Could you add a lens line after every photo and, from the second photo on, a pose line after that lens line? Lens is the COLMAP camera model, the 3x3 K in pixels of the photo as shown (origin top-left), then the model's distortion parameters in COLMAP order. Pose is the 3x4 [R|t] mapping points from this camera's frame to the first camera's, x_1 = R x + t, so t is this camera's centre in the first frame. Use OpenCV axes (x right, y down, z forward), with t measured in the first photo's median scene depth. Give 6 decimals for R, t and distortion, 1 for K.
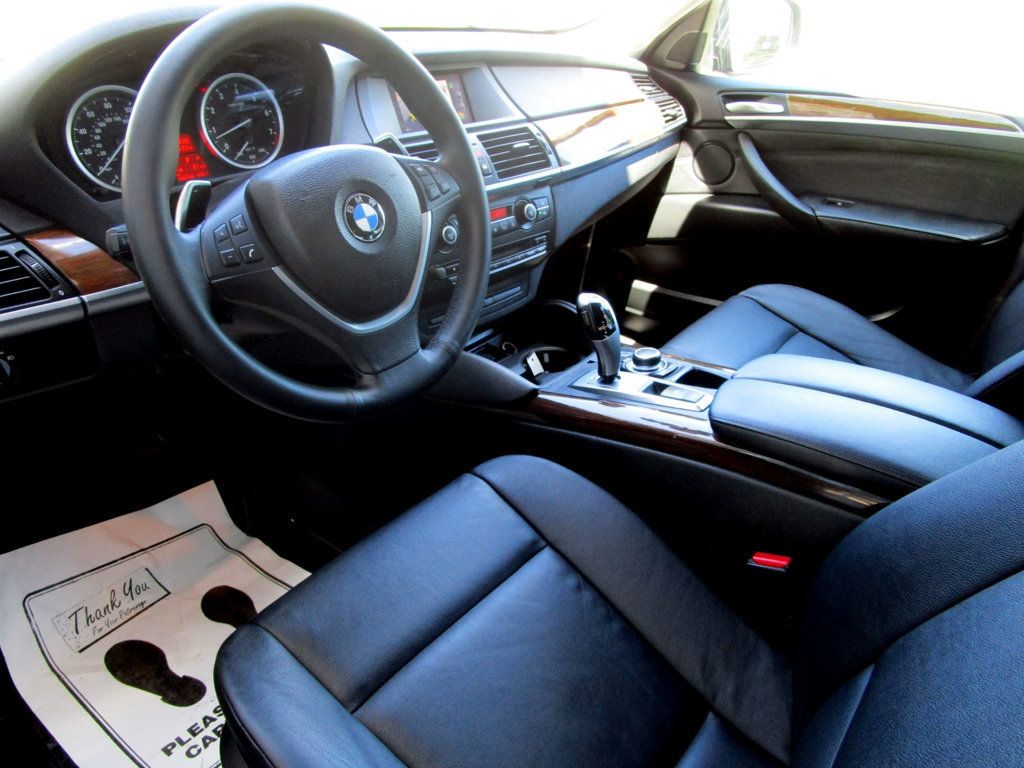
lens RADIAL K [[721.6, 0, 508.4], [0, 721.6, 379.7], [0, 0, 1]] dist [-0.024782, -0.000610]
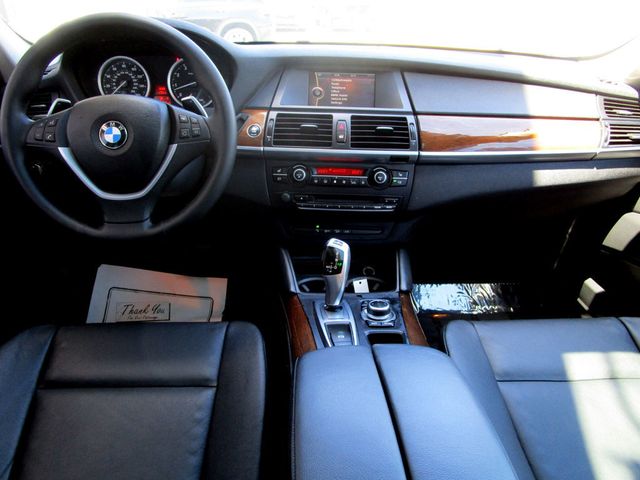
lens RADIAL K [[461.6, 0, 320.0], [0, 461.6, 240.0], [0, 0, 1]] dist [-0.030118, -0.002455]
pose [[0.671945, 0.323956, -0.665990, 0.555794], [-0.369182, 0.926079, 0.077987, -0.148491], [0.642024, 0.193468, 0.741873, 0.309476]]
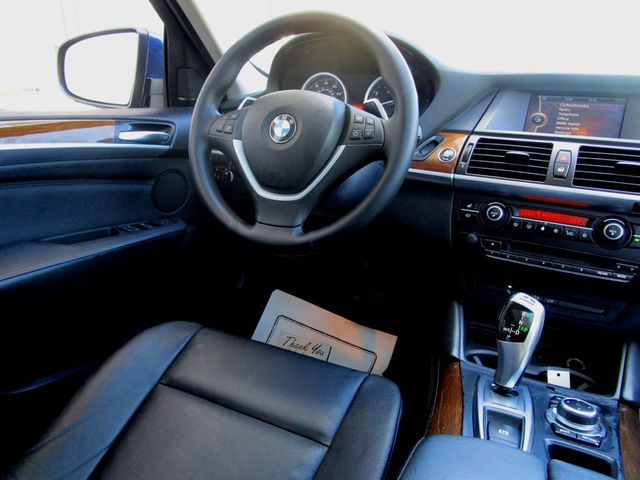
lens RADIAL K [[461.0, 0, 317.8], [0, 461.0, 237.1], [0, 0, 1]] dist [-0.014367, -0.002364]
pose [[0.240477, 0.278975, -0.929701, 0.493714], [-0.501459, 0.855796, 0.127091, -0.106329], [0.831090, 0.435644, 0.345693, 0.463381]]
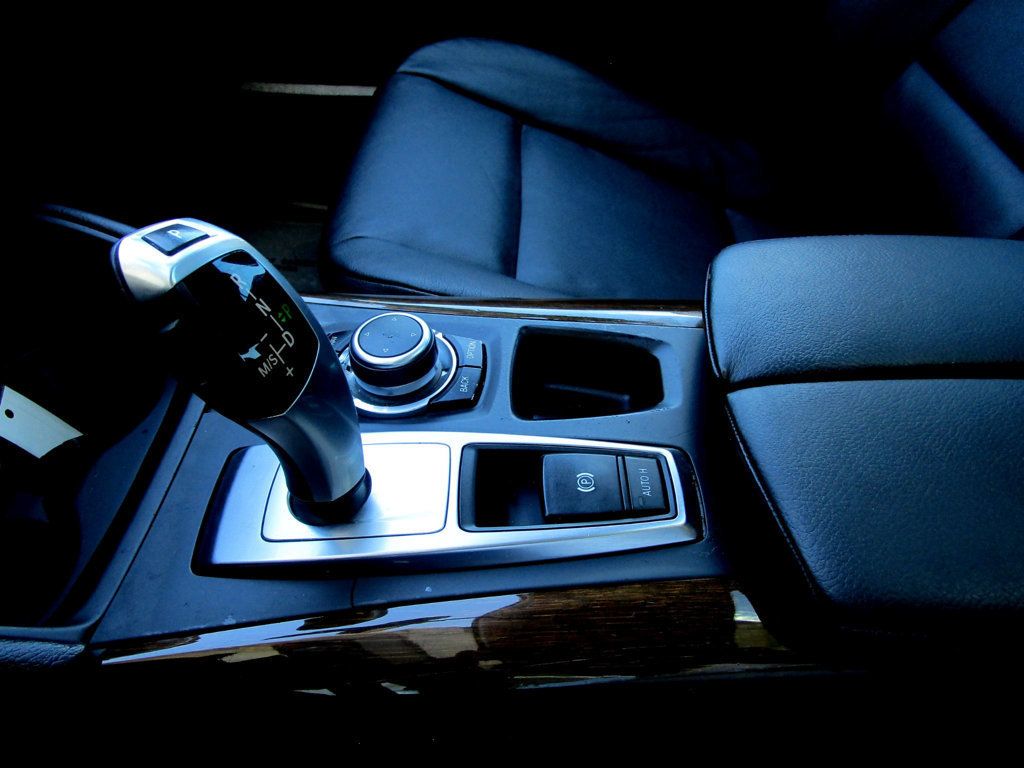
lens RADIAL K [[721.6, 0, 508.4], [0, 721.6, 379.7], [0, 0, 1]] dist [-0.024782, -0.000610]
pose [[0.789832, -0.376397, 0.484243, 0.063512], [0.207286, 0.906901, 0.366828, -0.116557], [-0.577233, -0.189356, 0.794321, 0.649094]]
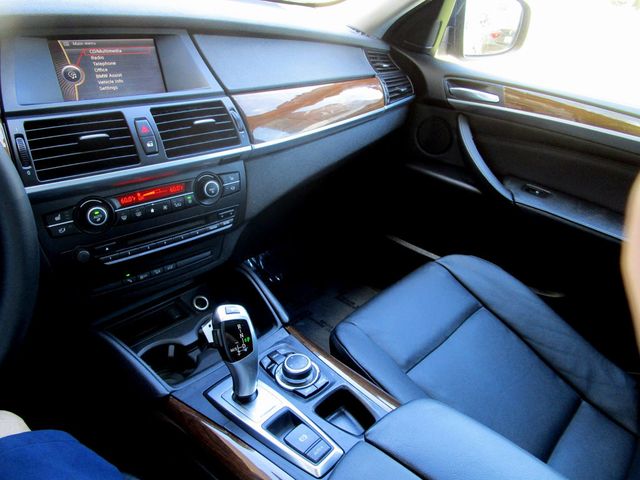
lens RADIAL K [[451.0, 0, 317.8], [0, 451.0, 237.3], [0, 0, 1]] dist [-0.024782, -0.000610]
pose [[0.991892, 0.125314, -0.021122, 0.192202], [-0.124419, 0.991447, 0.039398, -0.206652], [0.025879, -0.036451, 0.999000, 0.383060]]
